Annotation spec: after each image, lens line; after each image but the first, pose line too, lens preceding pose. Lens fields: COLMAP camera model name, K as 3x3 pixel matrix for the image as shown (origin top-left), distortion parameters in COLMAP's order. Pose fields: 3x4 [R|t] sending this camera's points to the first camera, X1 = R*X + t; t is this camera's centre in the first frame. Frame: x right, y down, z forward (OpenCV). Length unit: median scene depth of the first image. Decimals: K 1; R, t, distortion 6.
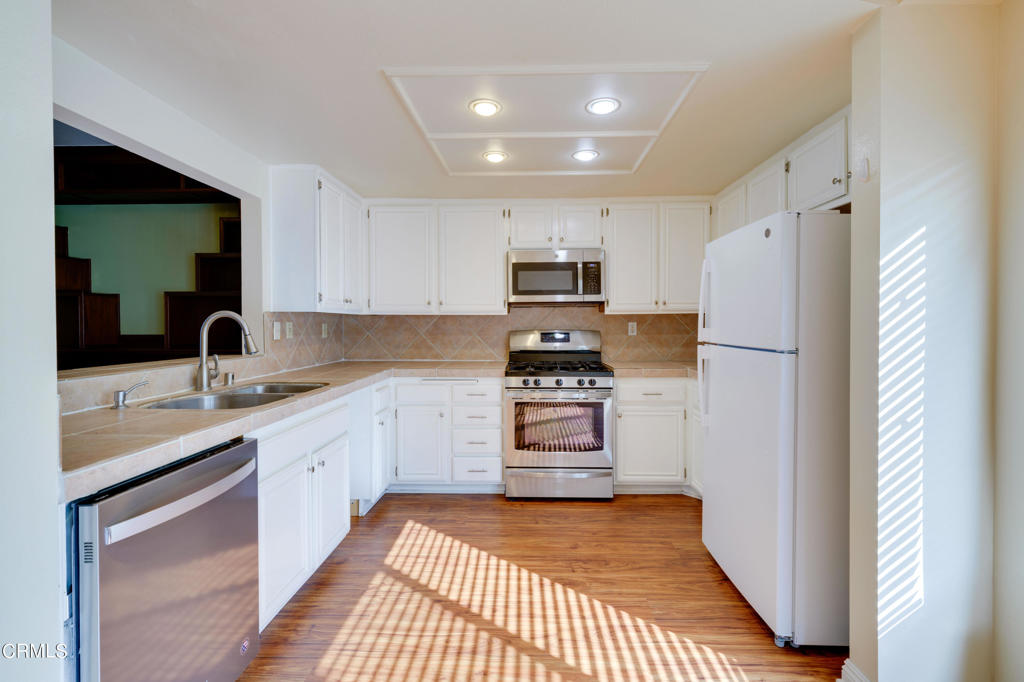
lens RADIAL K [[448.1, 0, 523.7], [0, 448.1, 325.4], [0, 0, 1]] dist [-0.000753, -0.000278]
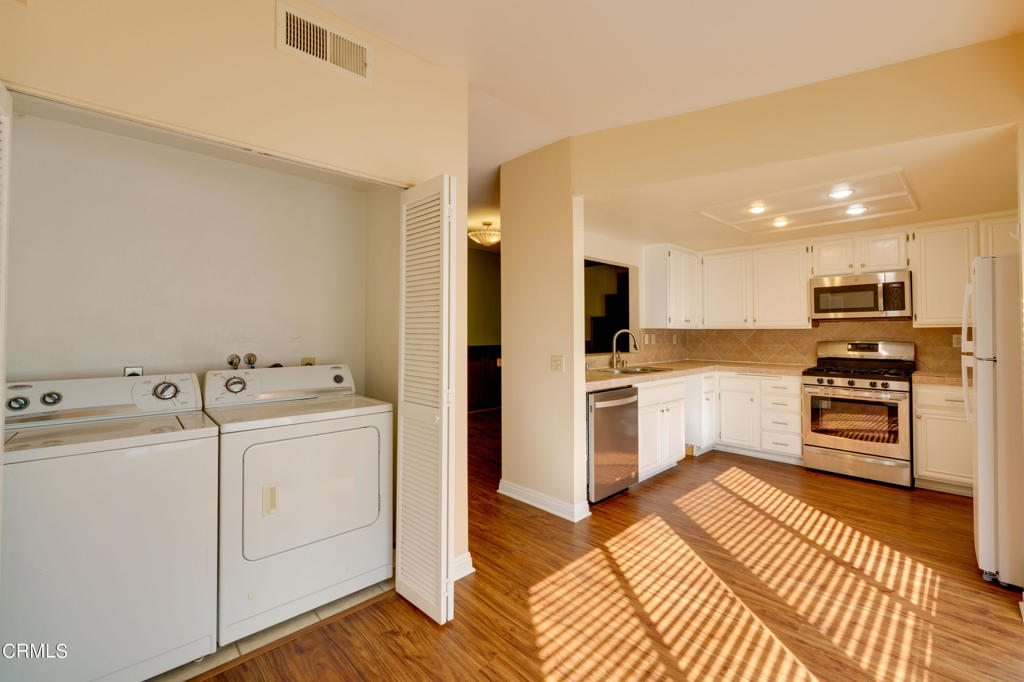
lens RADIAL K [[448.1, 0, 523.7], [0, 448.1, 325.4], [0, 0, 1]] dist [-0.000753, -0.000278]
pose [[0.711559, -0.011354, -0.702535, 0.309326], [-0.001530, 0.999842, -0.017708, -0.009933], [0.702625, 0.013675, 0.711429, -0.535647]]
